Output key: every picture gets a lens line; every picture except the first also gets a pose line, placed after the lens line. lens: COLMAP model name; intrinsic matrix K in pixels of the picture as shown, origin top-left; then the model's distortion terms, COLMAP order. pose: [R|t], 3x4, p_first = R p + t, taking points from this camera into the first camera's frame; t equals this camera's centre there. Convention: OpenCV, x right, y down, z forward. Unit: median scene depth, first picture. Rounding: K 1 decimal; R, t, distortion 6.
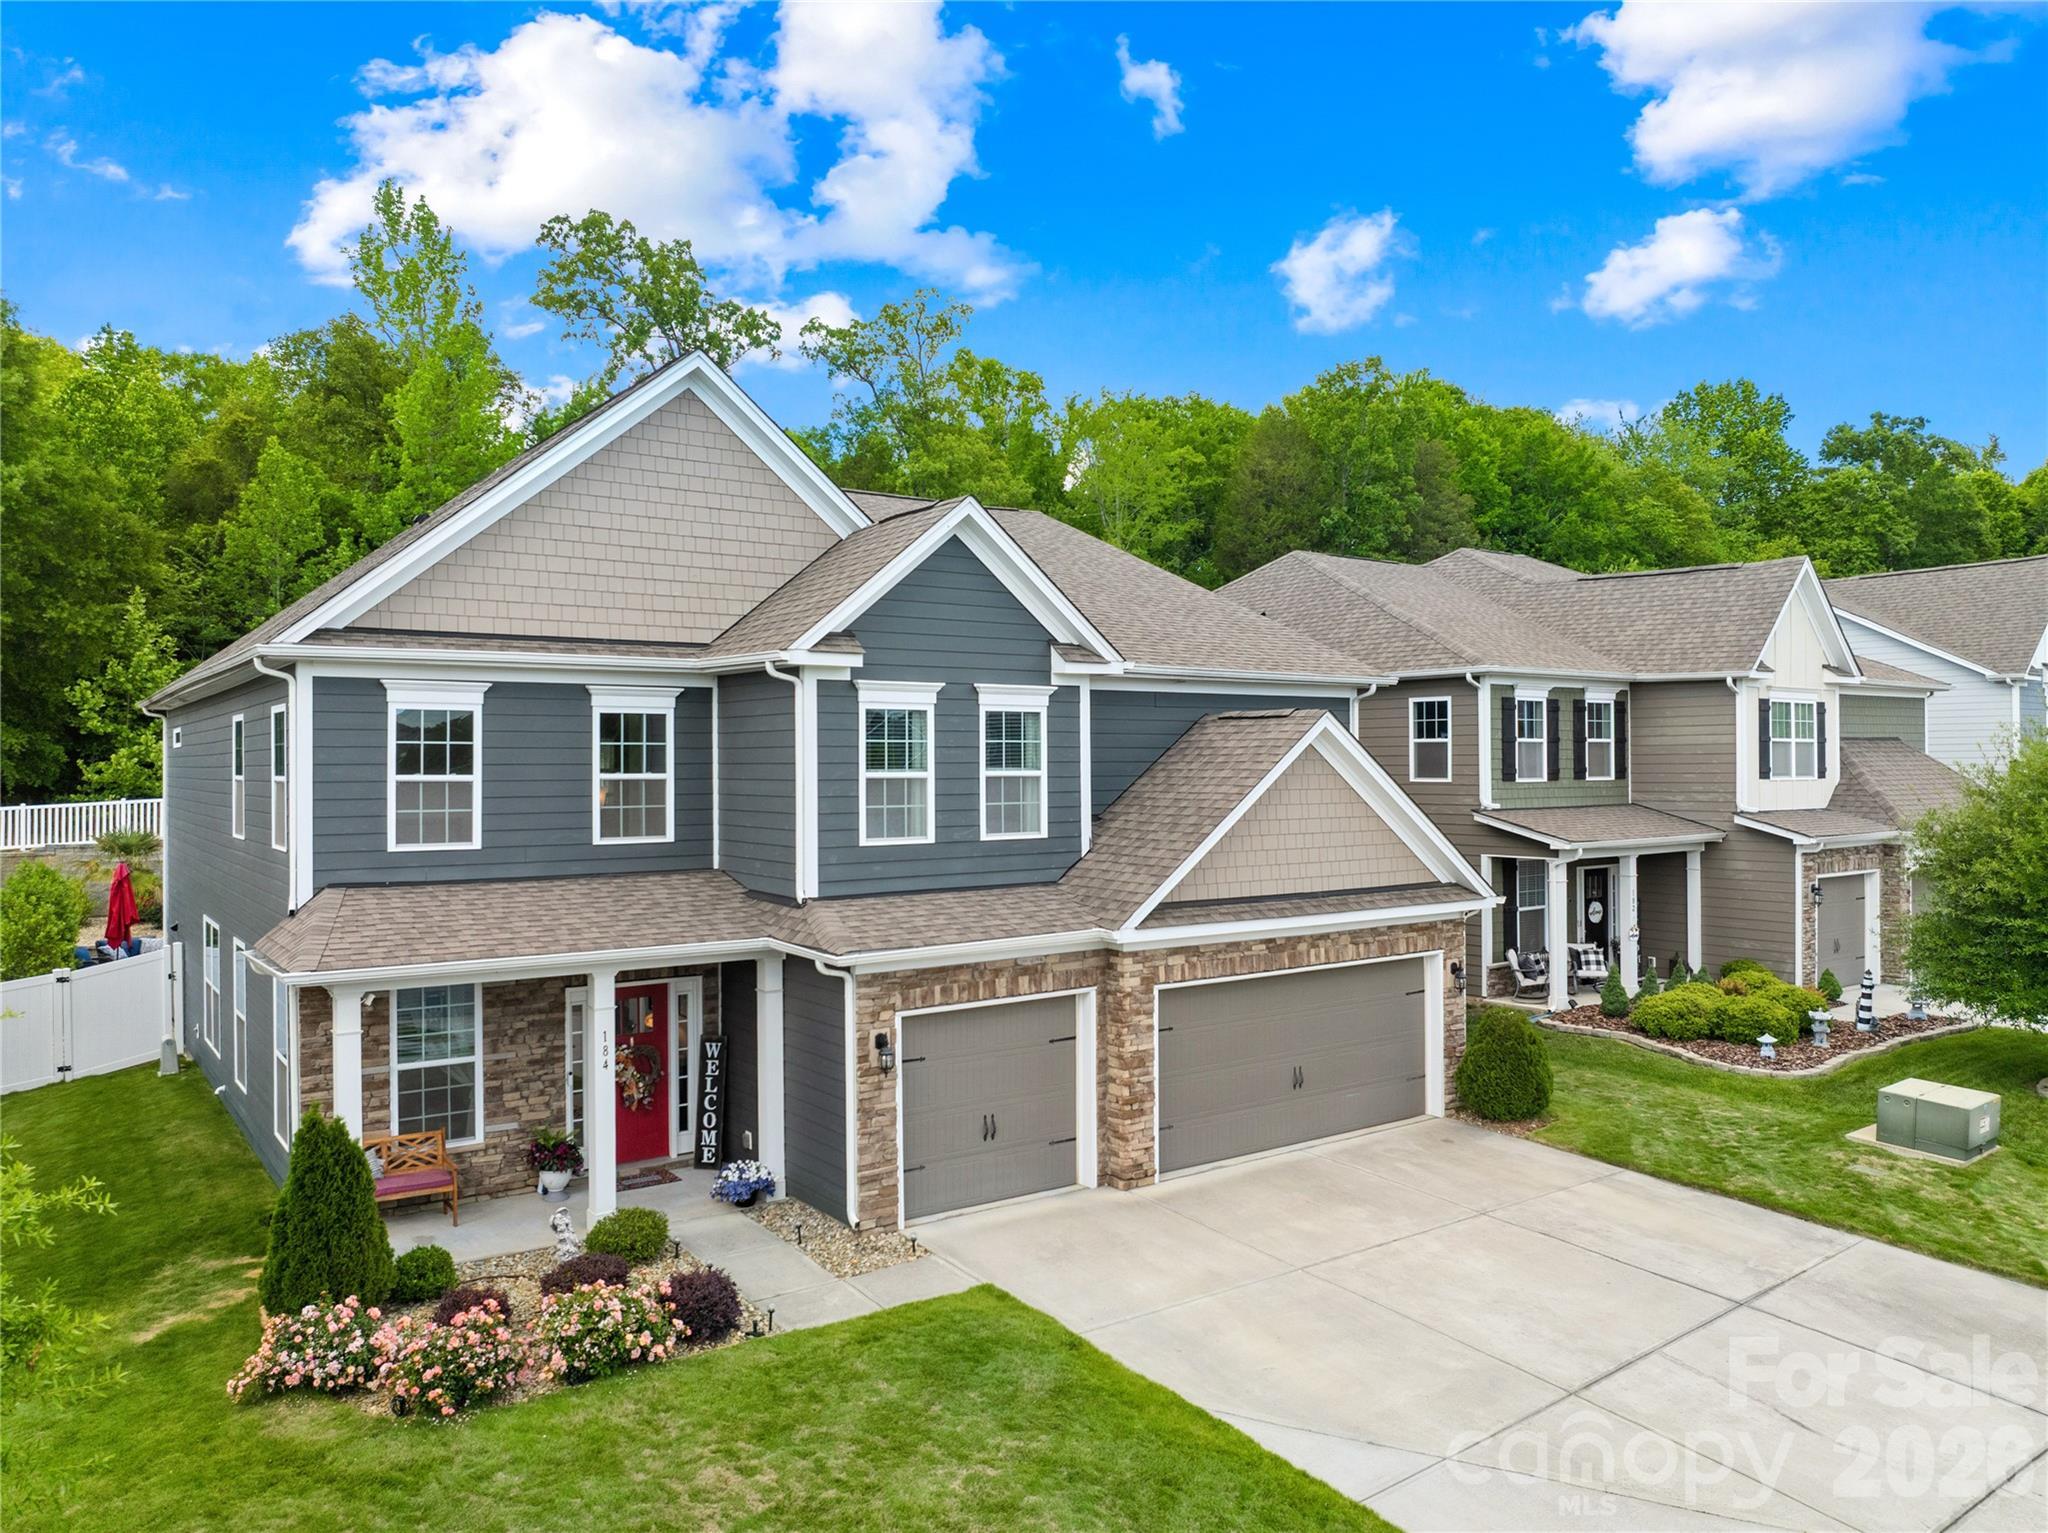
lens RADIAL K [[1416.0, 0, 1070.3], [0, 1416.0, 743.5], [0, 0, 1]] dist [-0.027382, -0.010104]
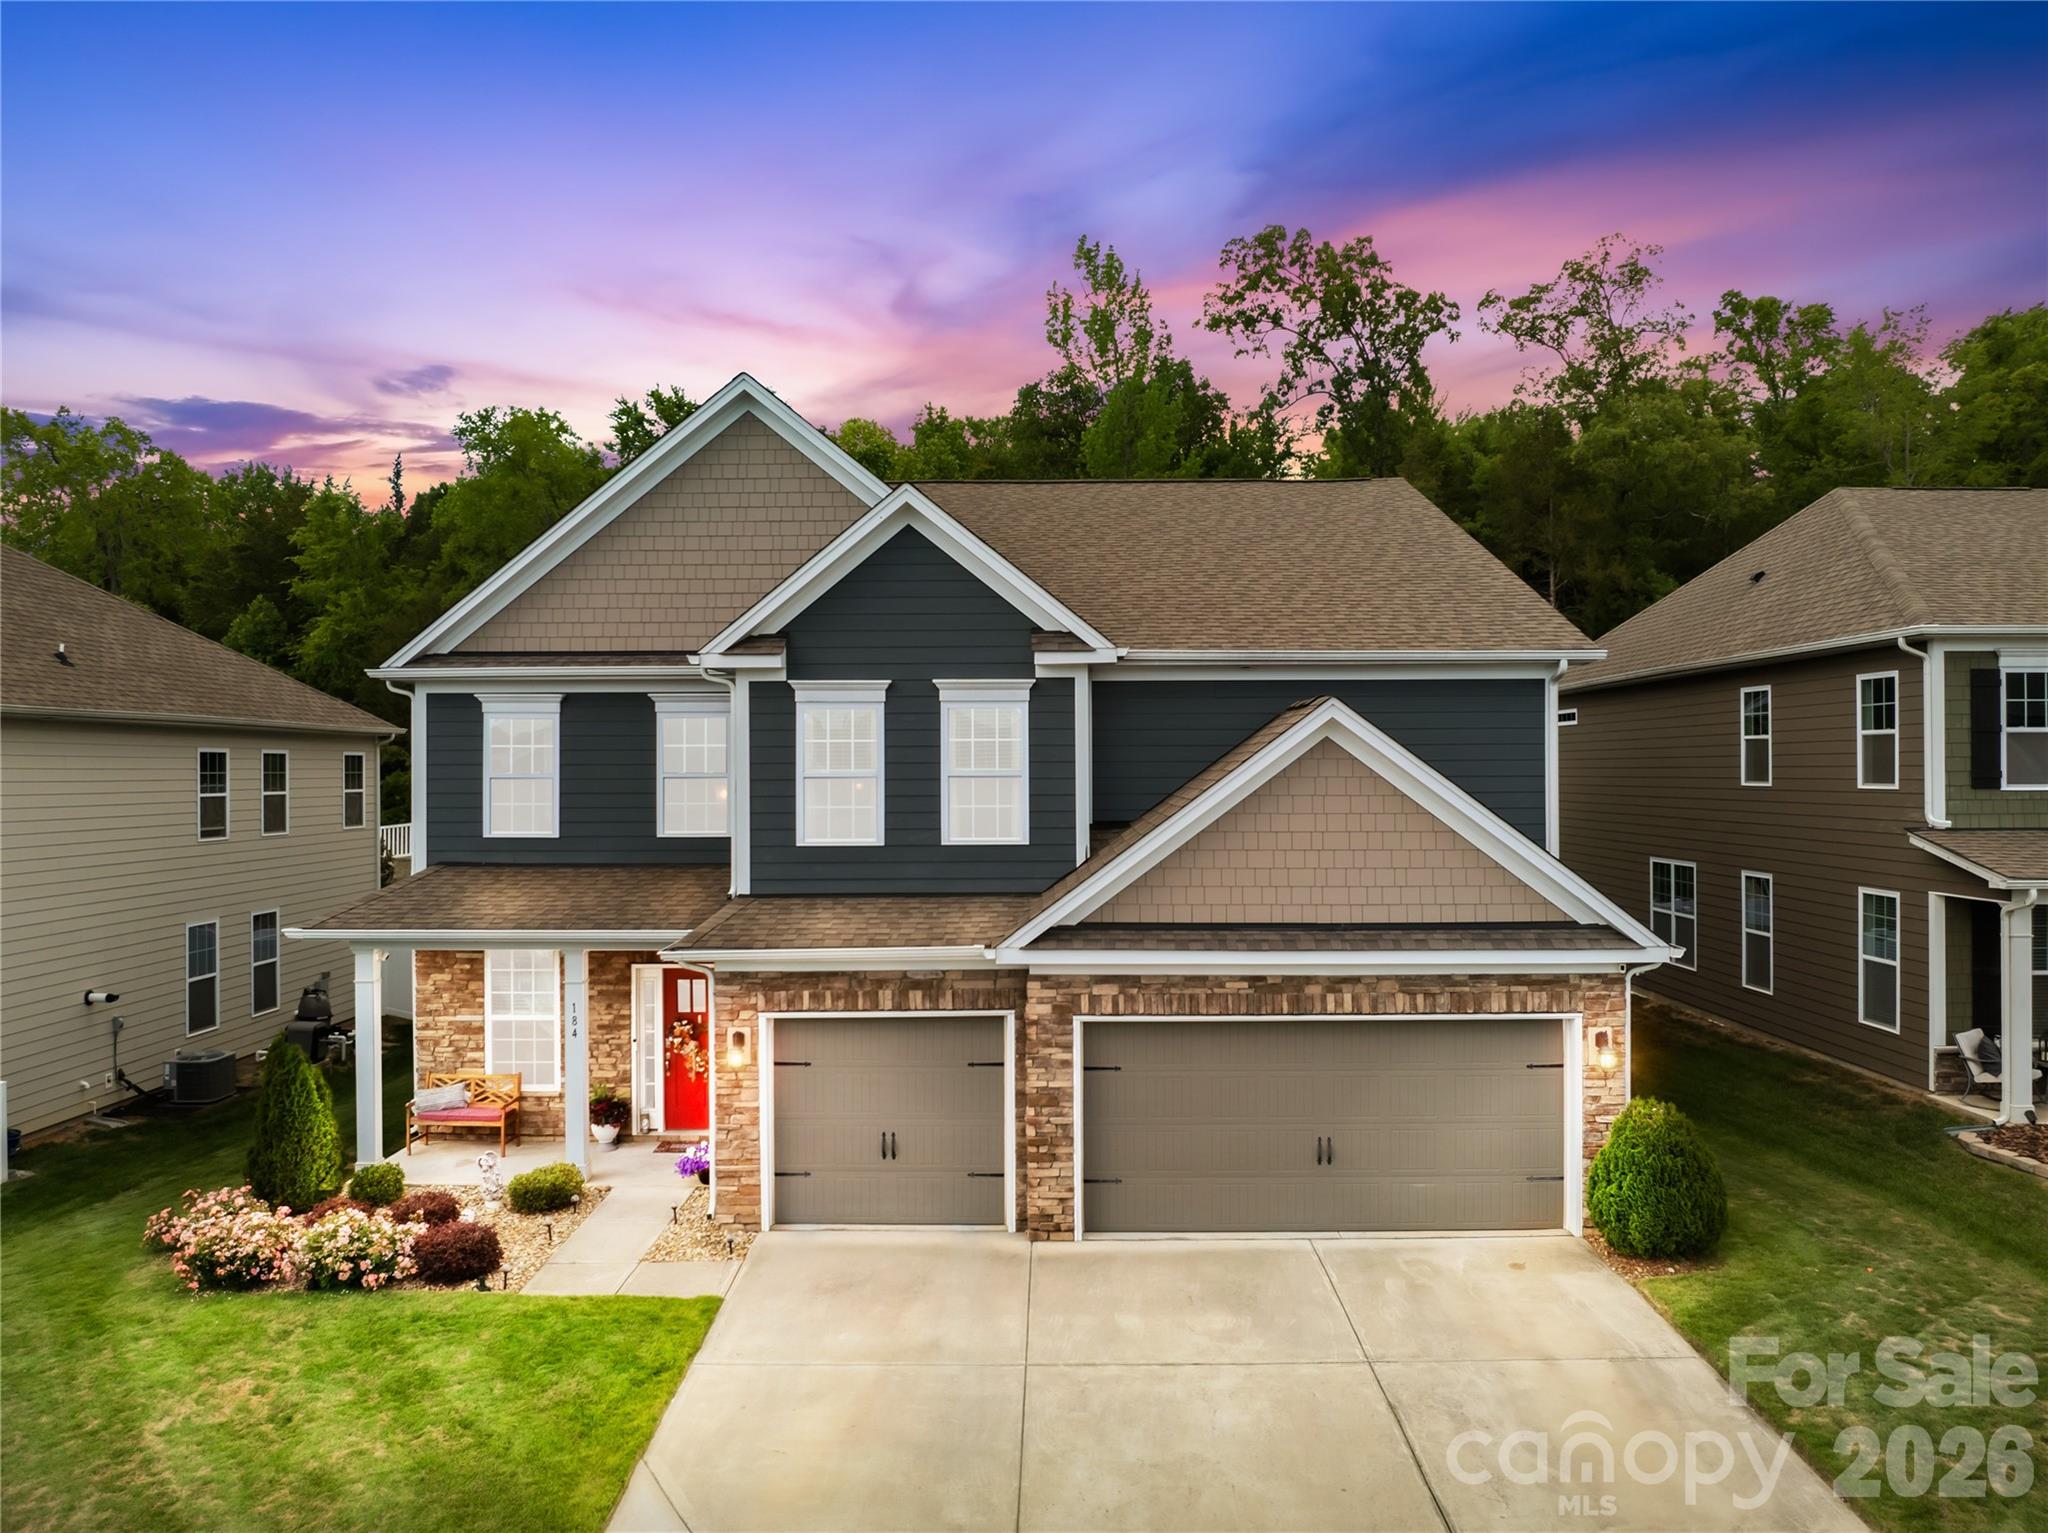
lens RADIAL K [[1416.0, 0, 1024.4], [0, 1416.0, 760.2], [0, 0, 1]] dist [-0.027382, -0.010104]
pose [[0.811696, -0.002340, -0.584075, 0.548221], [0.008529, 0.999933, 0.007847, 0.004916], [0.584018, -0.011351, 0.811662, 0.270191]]
